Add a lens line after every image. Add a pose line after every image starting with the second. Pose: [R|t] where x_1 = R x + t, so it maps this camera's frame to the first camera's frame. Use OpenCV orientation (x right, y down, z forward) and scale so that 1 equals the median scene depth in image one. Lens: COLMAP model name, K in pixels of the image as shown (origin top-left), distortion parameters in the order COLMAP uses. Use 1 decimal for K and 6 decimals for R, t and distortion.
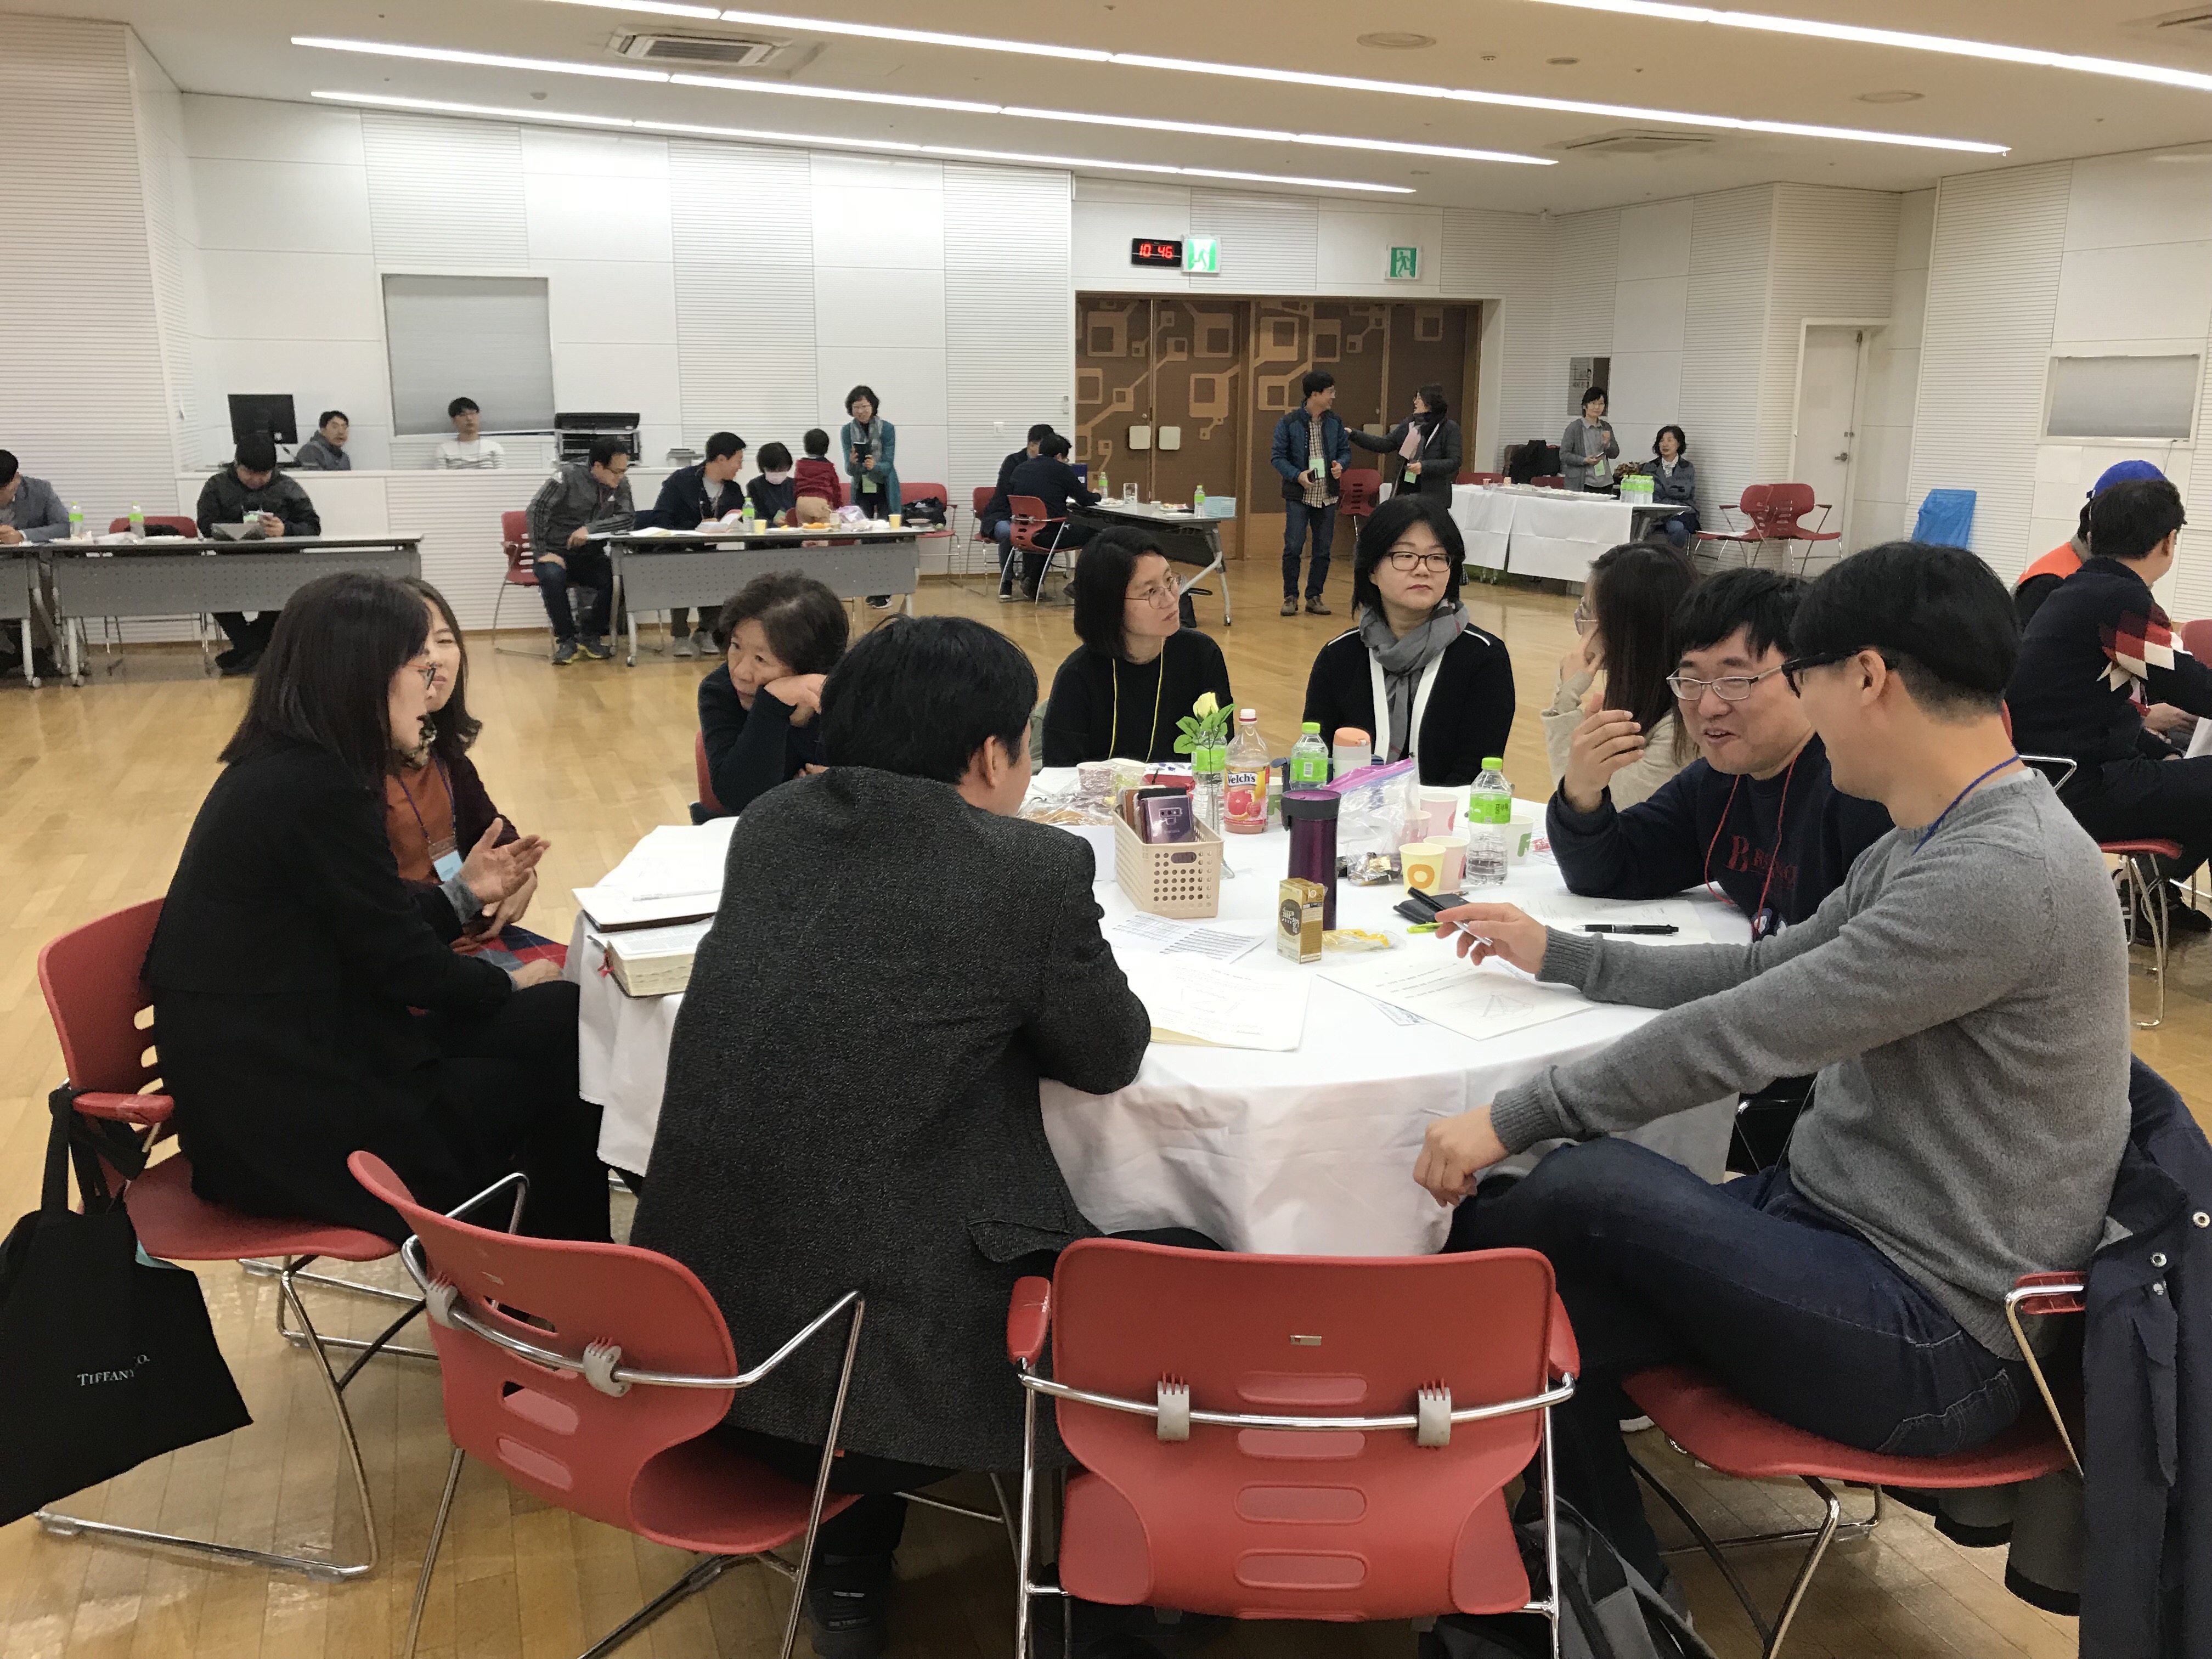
lens RADIAL K [[1787.3, 0, 1108.7], [0, 1787.3, 827.1], [0, 0, 1]] dist [0.003727, 0.005473]
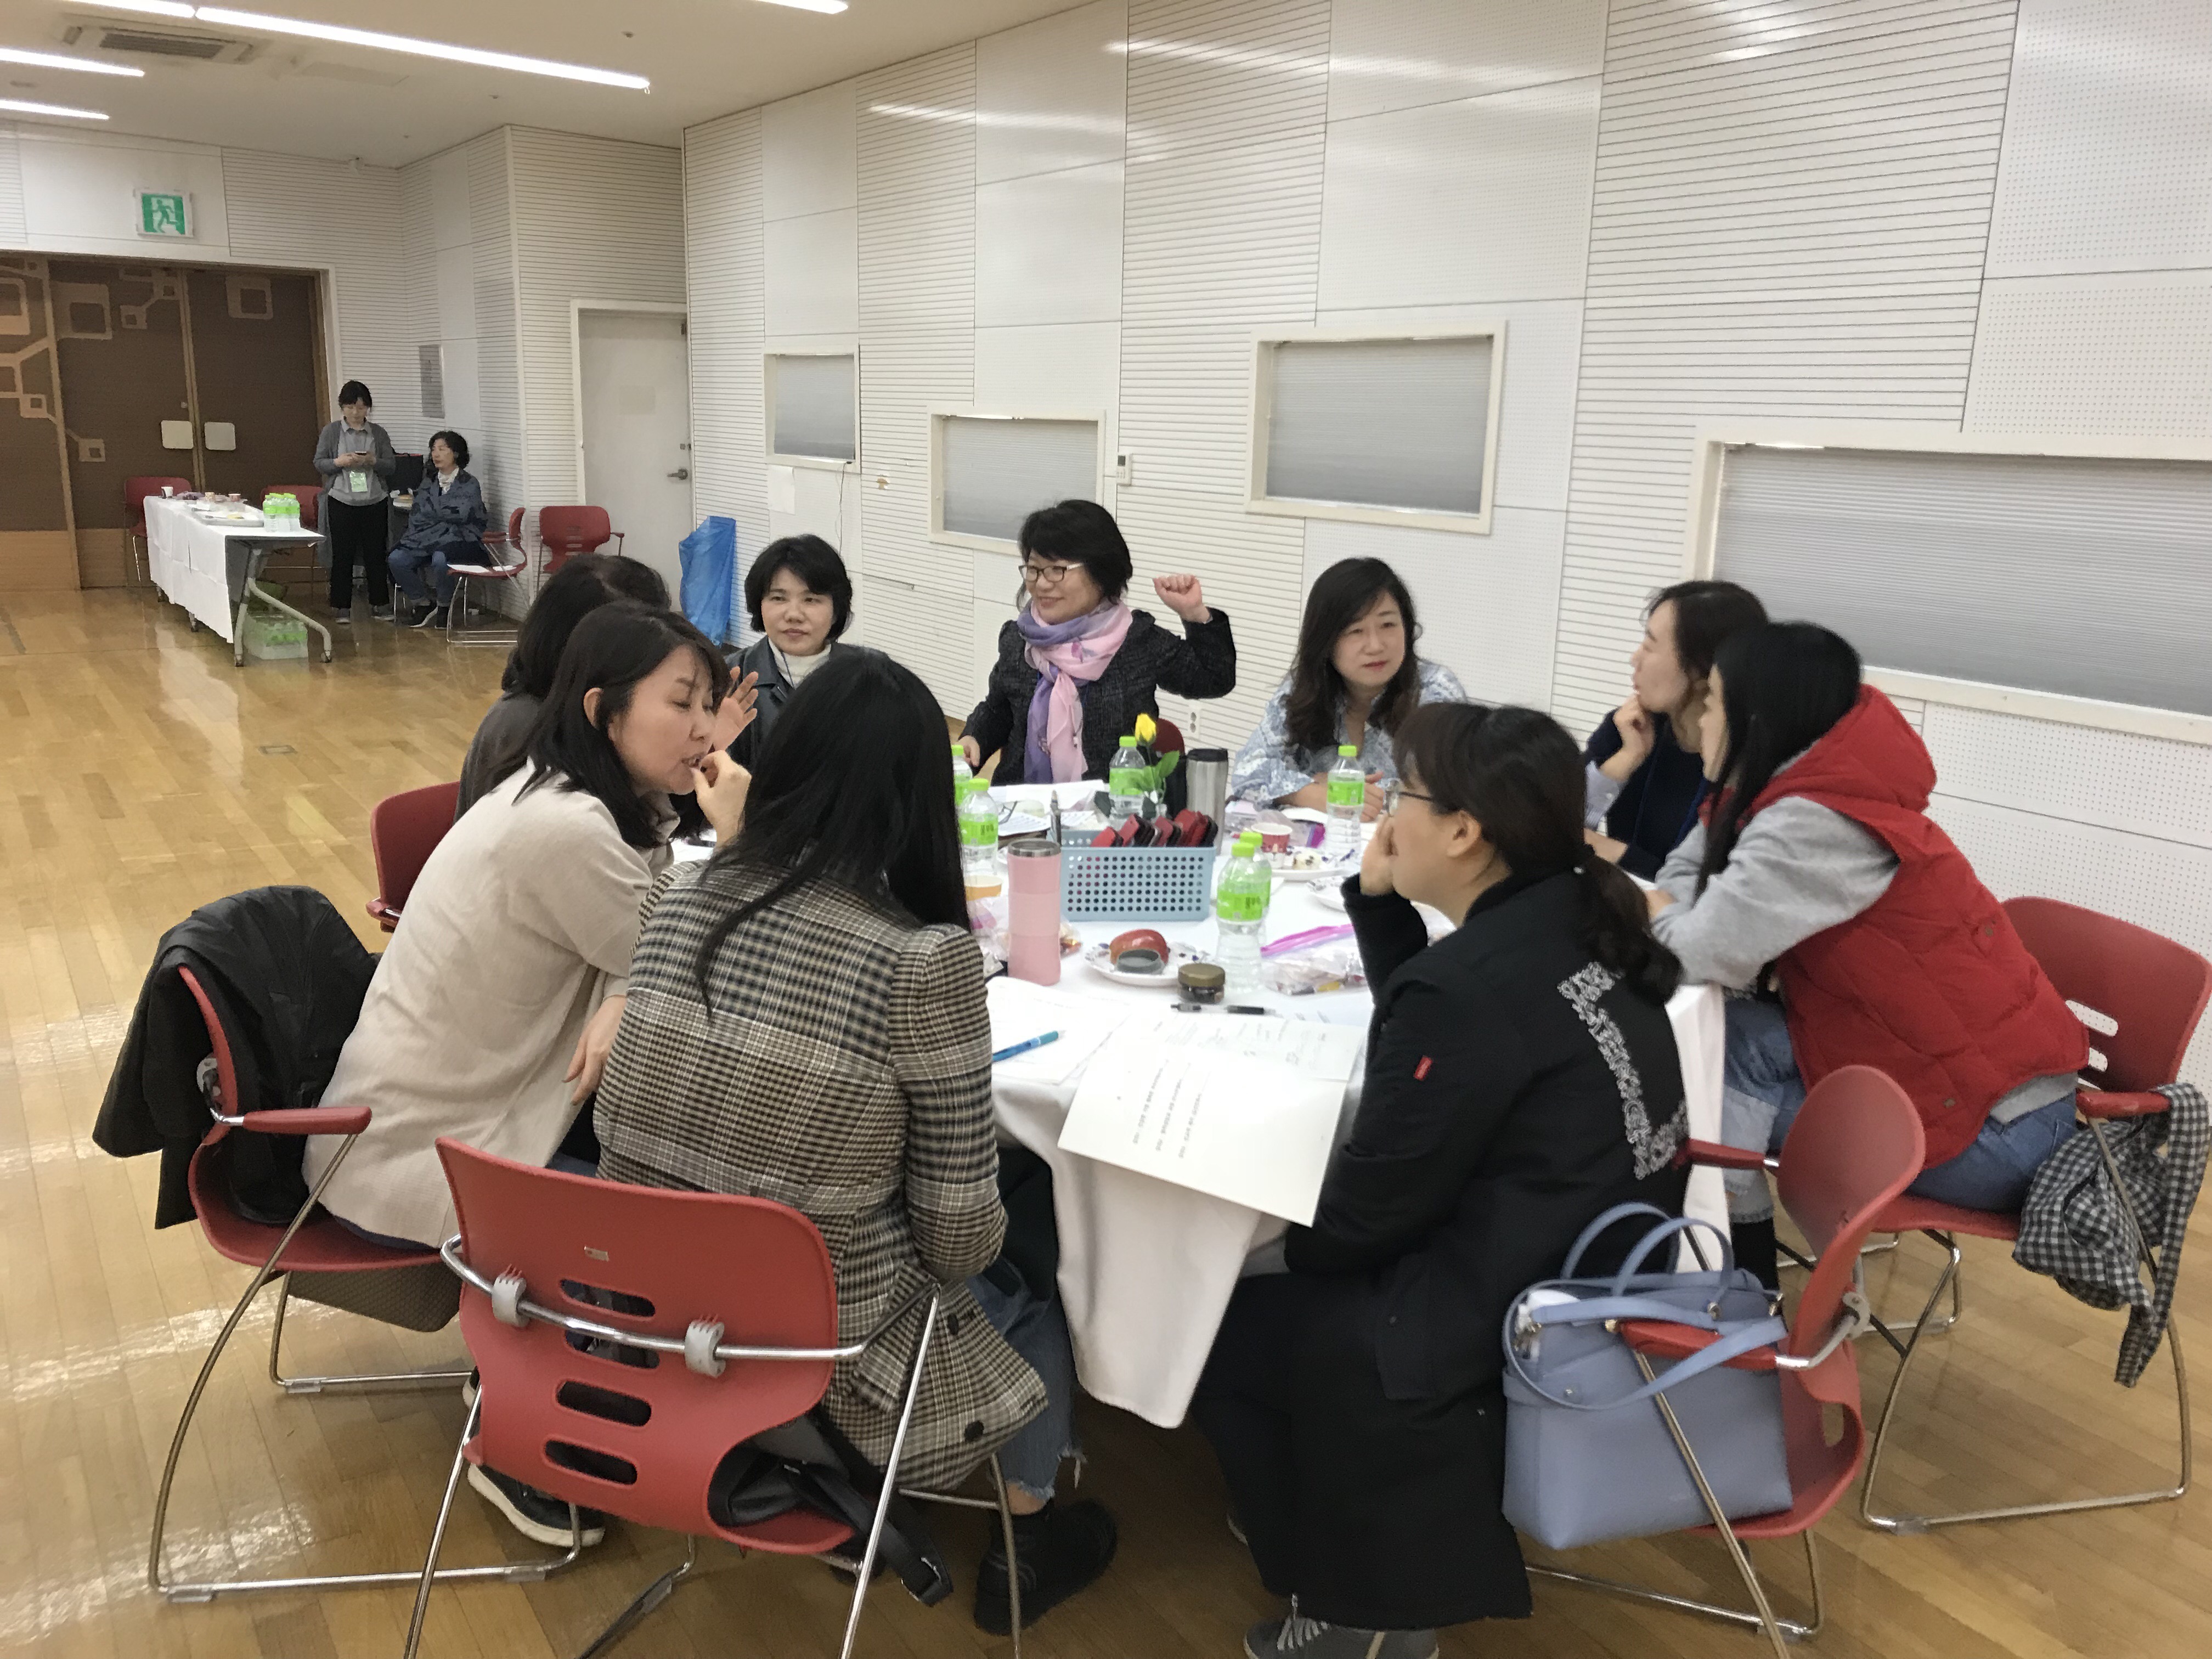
lens RADIAL K [[1787.3, 0, 1107.8], [0, 1787.3, 829.1], [0, 0, 1]] dist [0.003727, 0.005473]
pose [[0.975725, -0.024932, 0.217573, 0.390772], [0.025573, 0.999673, -0.000129, -0.036450], [-0.217499, 0.005690, 0.976044, 0.147948]]
